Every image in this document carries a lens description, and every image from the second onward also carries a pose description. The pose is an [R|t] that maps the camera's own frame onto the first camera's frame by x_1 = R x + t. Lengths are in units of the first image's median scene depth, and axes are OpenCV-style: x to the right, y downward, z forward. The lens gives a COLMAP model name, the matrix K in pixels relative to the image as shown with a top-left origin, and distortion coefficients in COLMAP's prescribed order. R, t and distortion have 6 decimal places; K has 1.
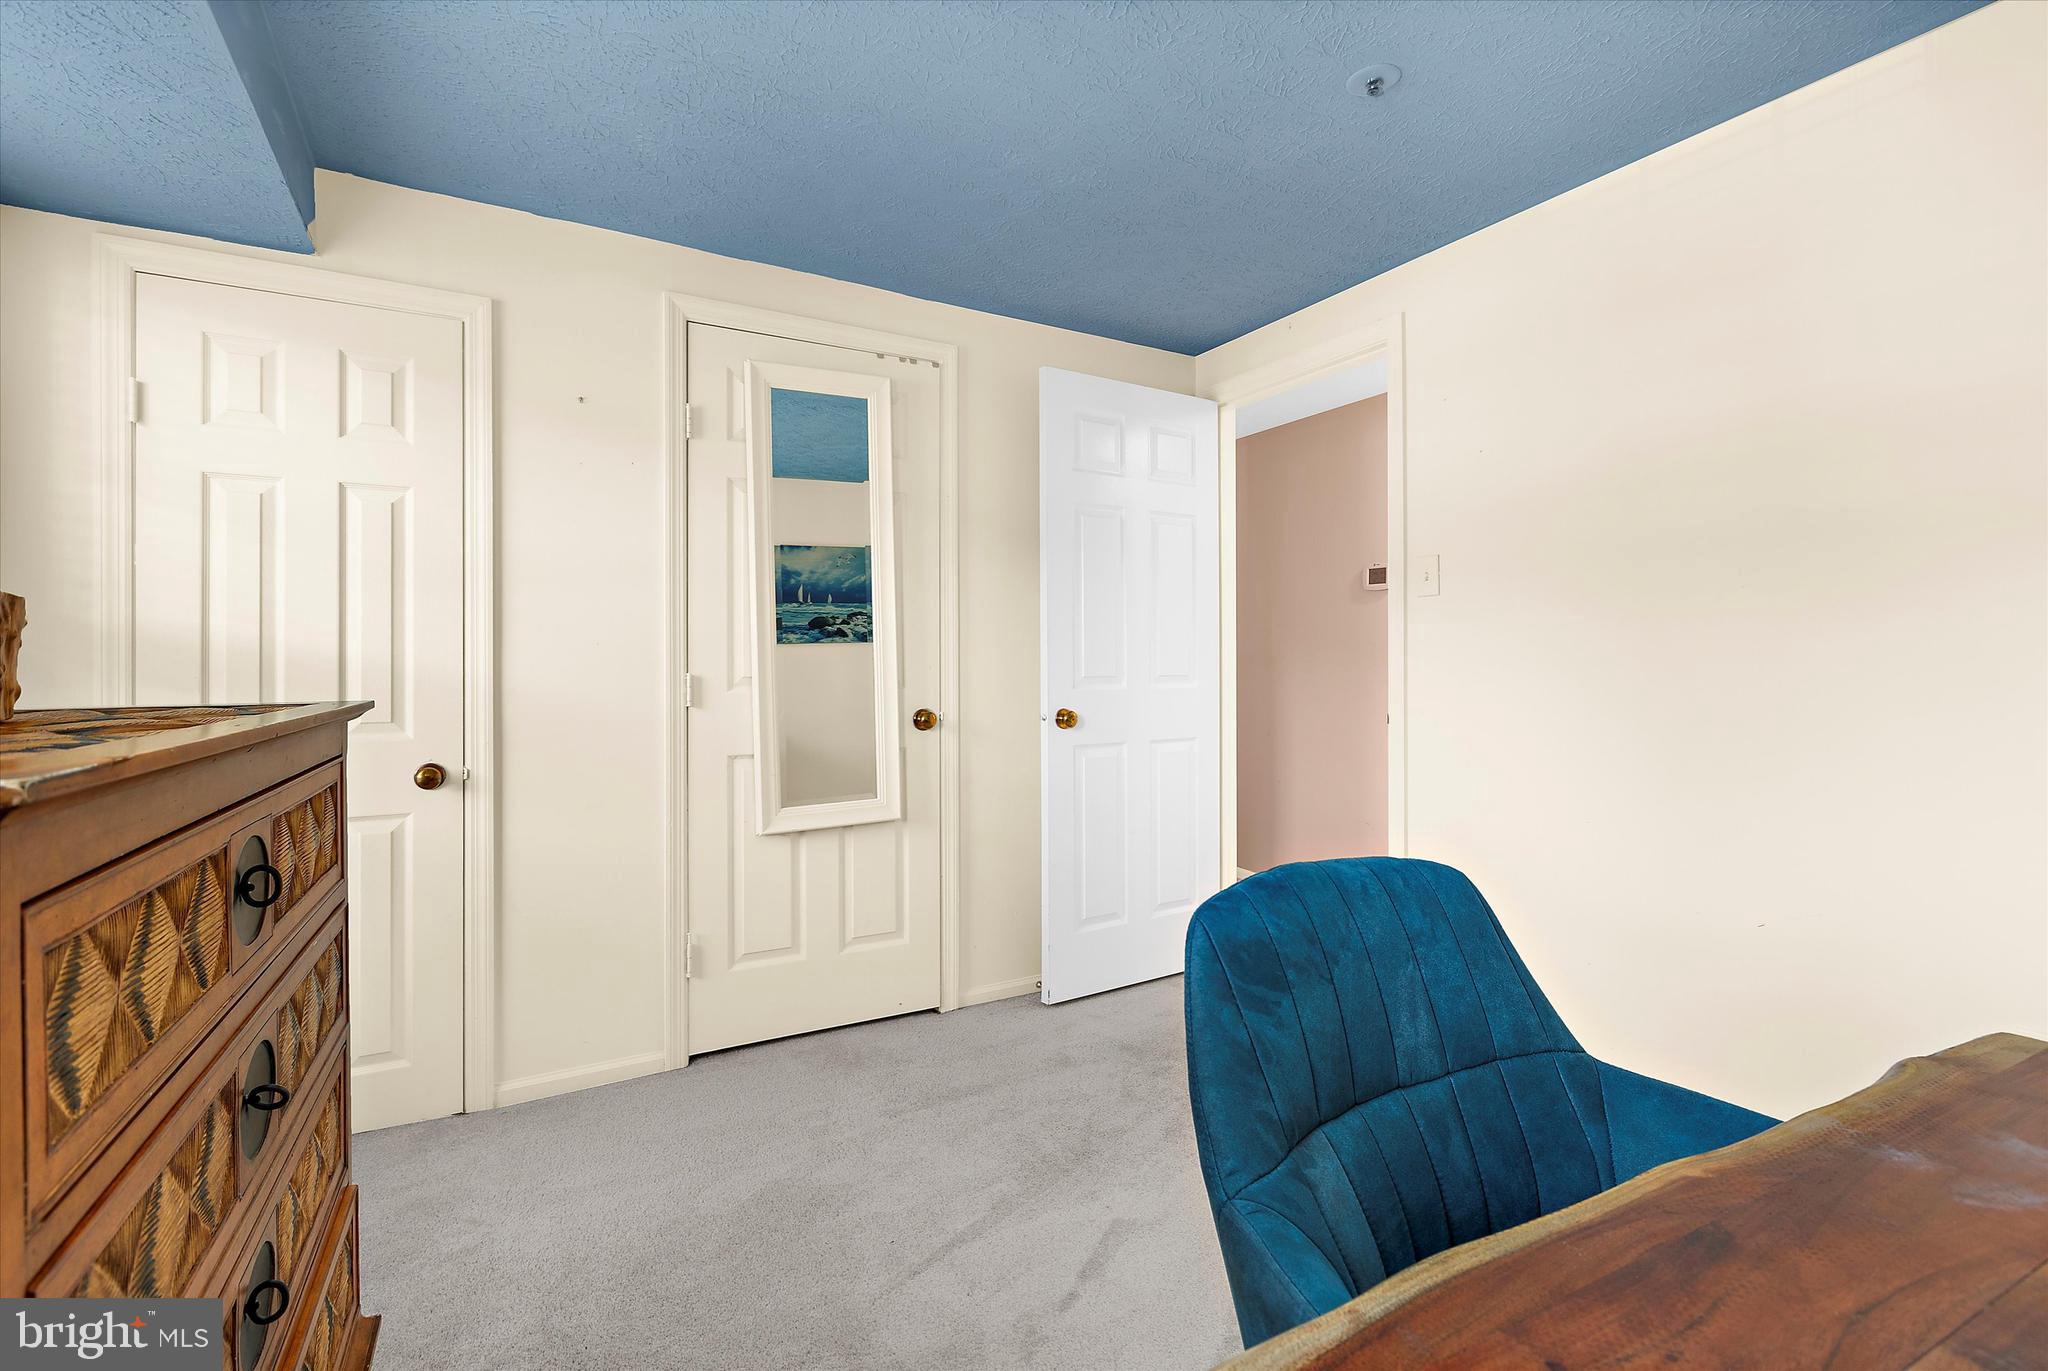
lens RADIAL K [[924.0, 0, 1022.7], [0, 924.0, 675.5], [0, 0, 1]] dist [0.000934, -0.001973]
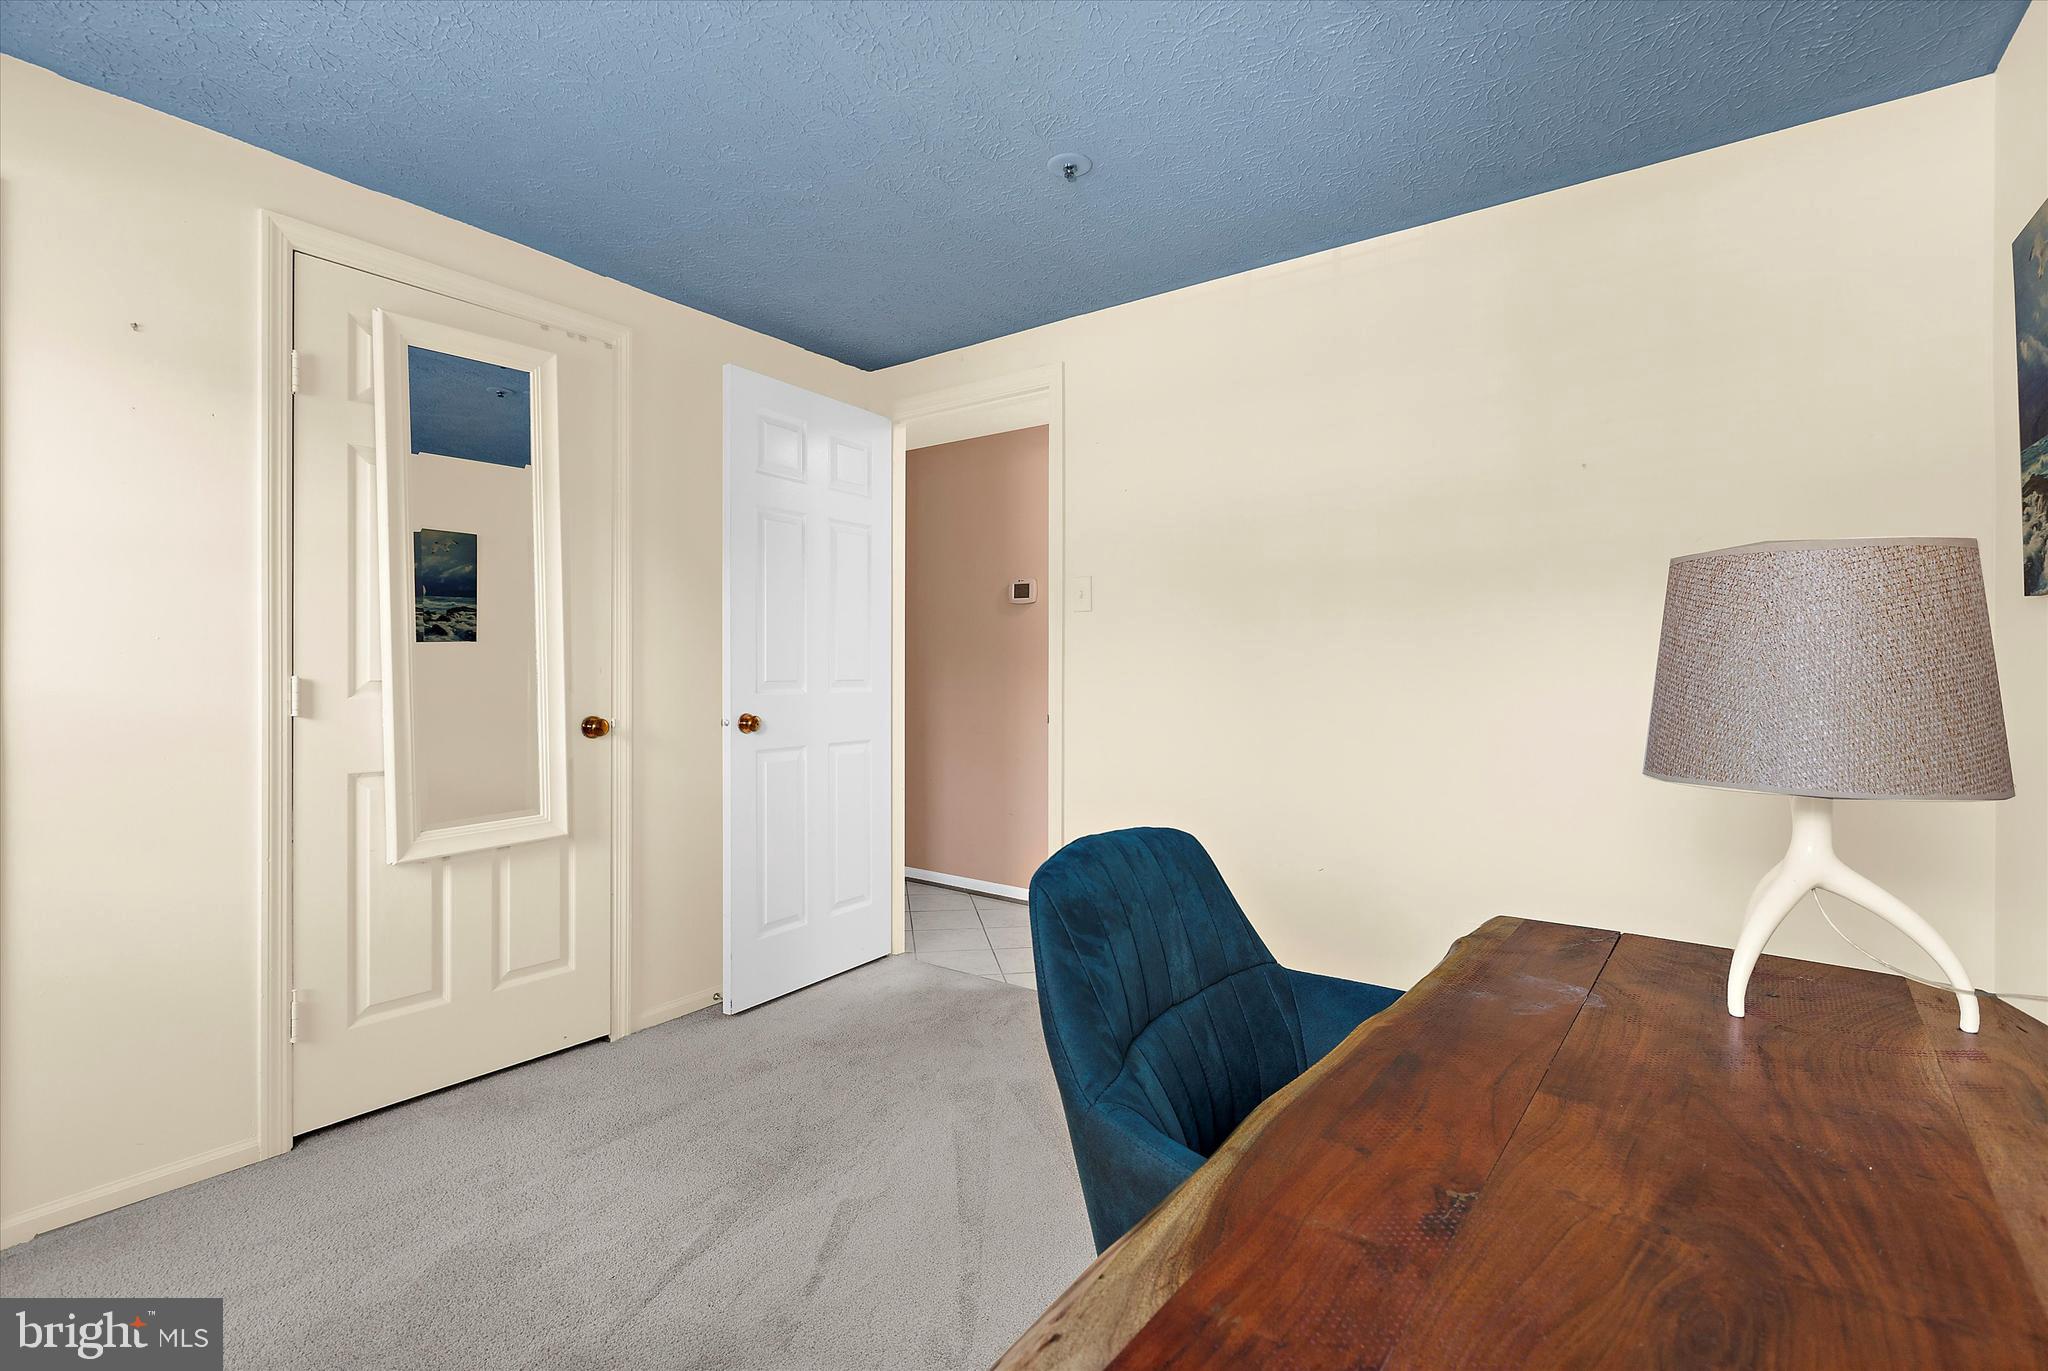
lens RADIAL K [[924.0, 0, 1023.1], [0, 924.0, 685.1], [0, 0, 1]] dist [0.000934, -0.001973]
pose [[0.911951, -0.000933, 0.410298, -0.105800], [-0.001265, 0.999986, 0.005084, 0.000285], [-0.410297, -0.005155, 0.911937, -0.024090]]
